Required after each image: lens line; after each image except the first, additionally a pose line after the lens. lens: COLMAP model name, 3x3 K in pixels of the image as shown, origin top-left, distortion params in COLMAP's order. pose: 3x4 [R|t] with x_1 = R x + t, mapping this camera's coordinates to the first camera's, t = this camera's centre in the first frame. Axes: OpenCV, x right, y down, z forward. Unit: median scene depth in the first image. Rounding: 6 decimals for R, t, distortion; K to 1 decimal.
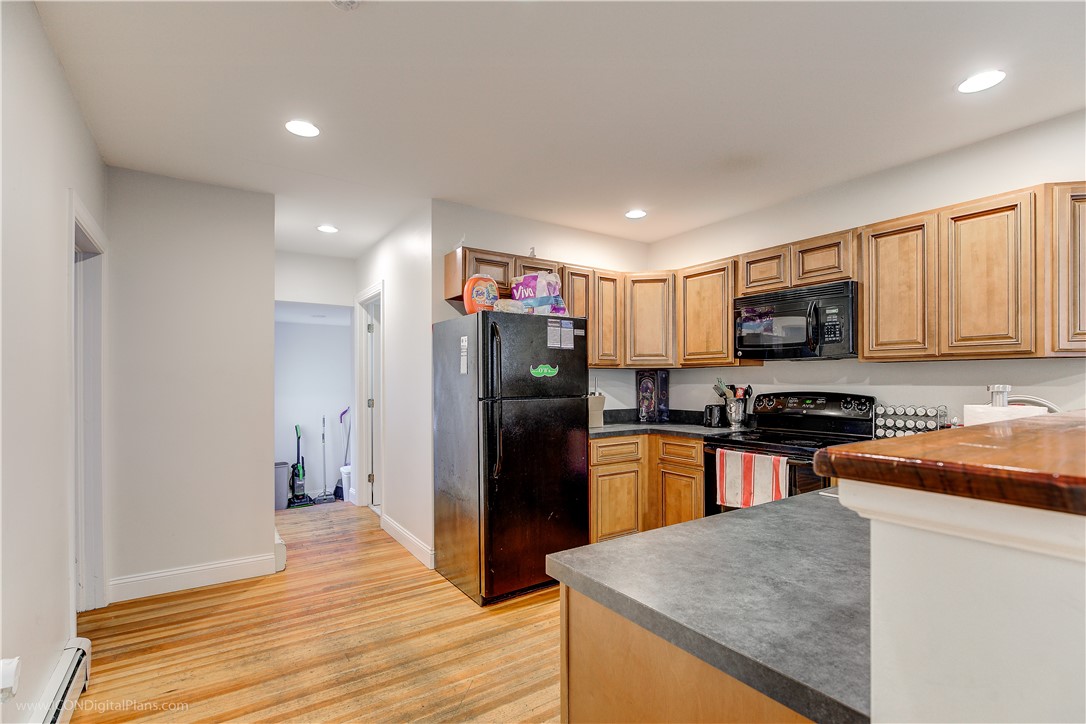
lens RADIAL K [[502.9, 0, 548.1], [0, 502.9, 378.8], [0, 0, 1]] dist [-0.003973, -0.001767]
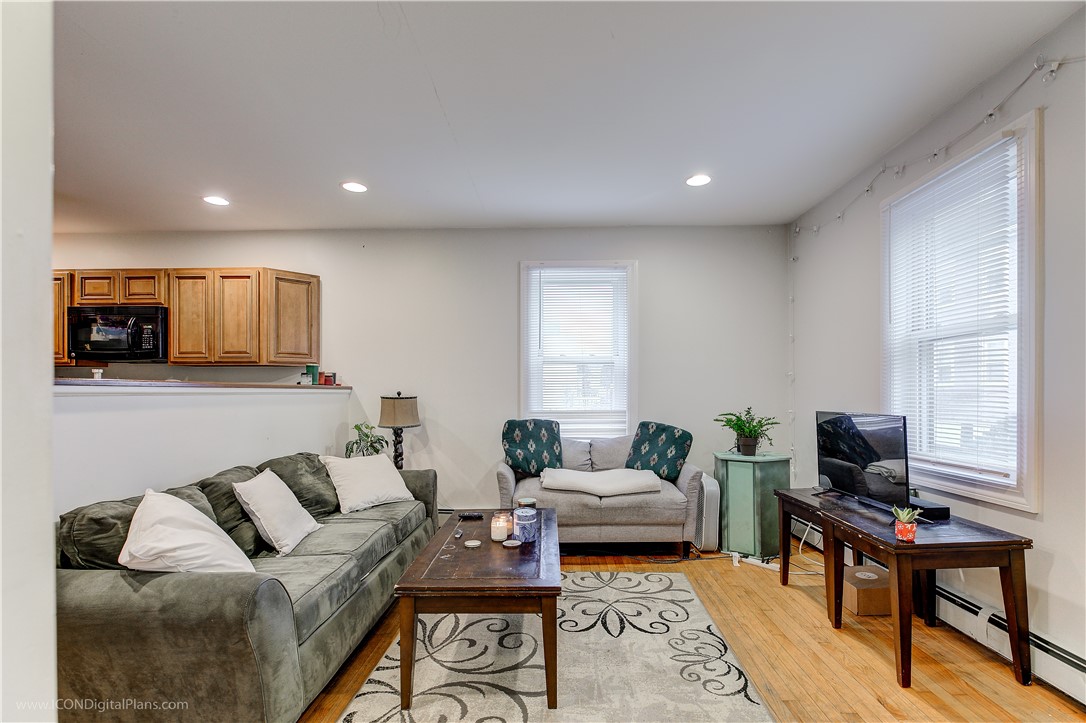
lens RADIAL K [[502.9, 0, 544.1], [0, 502.9, 394.0], [0, 0, 1]] dist [-0.003973, -0.001767]
pose [[0.596183, -0.000235, 0.802849, 0.109644], [-0.004379, 0.999984, 0.003545, 0.033595], [-0.802837, -0.005629, 0.596172, -0.605137]]
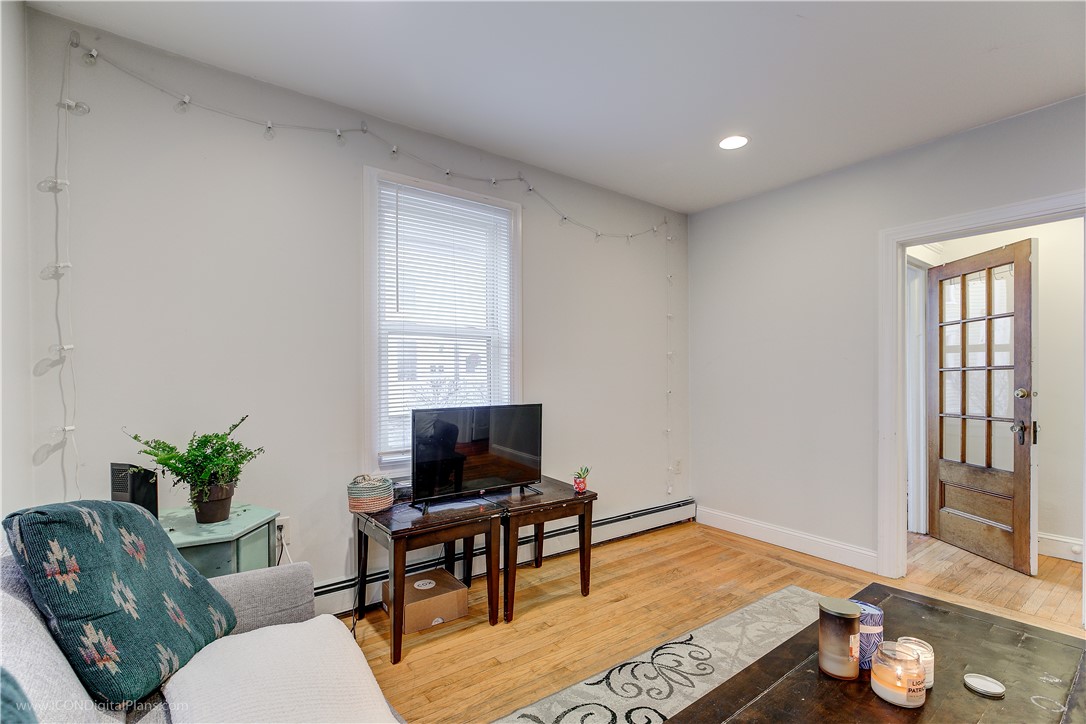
lens RADIAL K [[502.9, 0, 547.8], [0, 502.9, 384.2], [0, 0, 1]] dist [-0.003973, -0.001767]
pose [[-0.998976, 0.002637, -0.045161, 0.967848], [0.002525, 0.999994, 0.002548, 0.027647], [0.045167, 0.002432, -0.998976, 0.261792]]
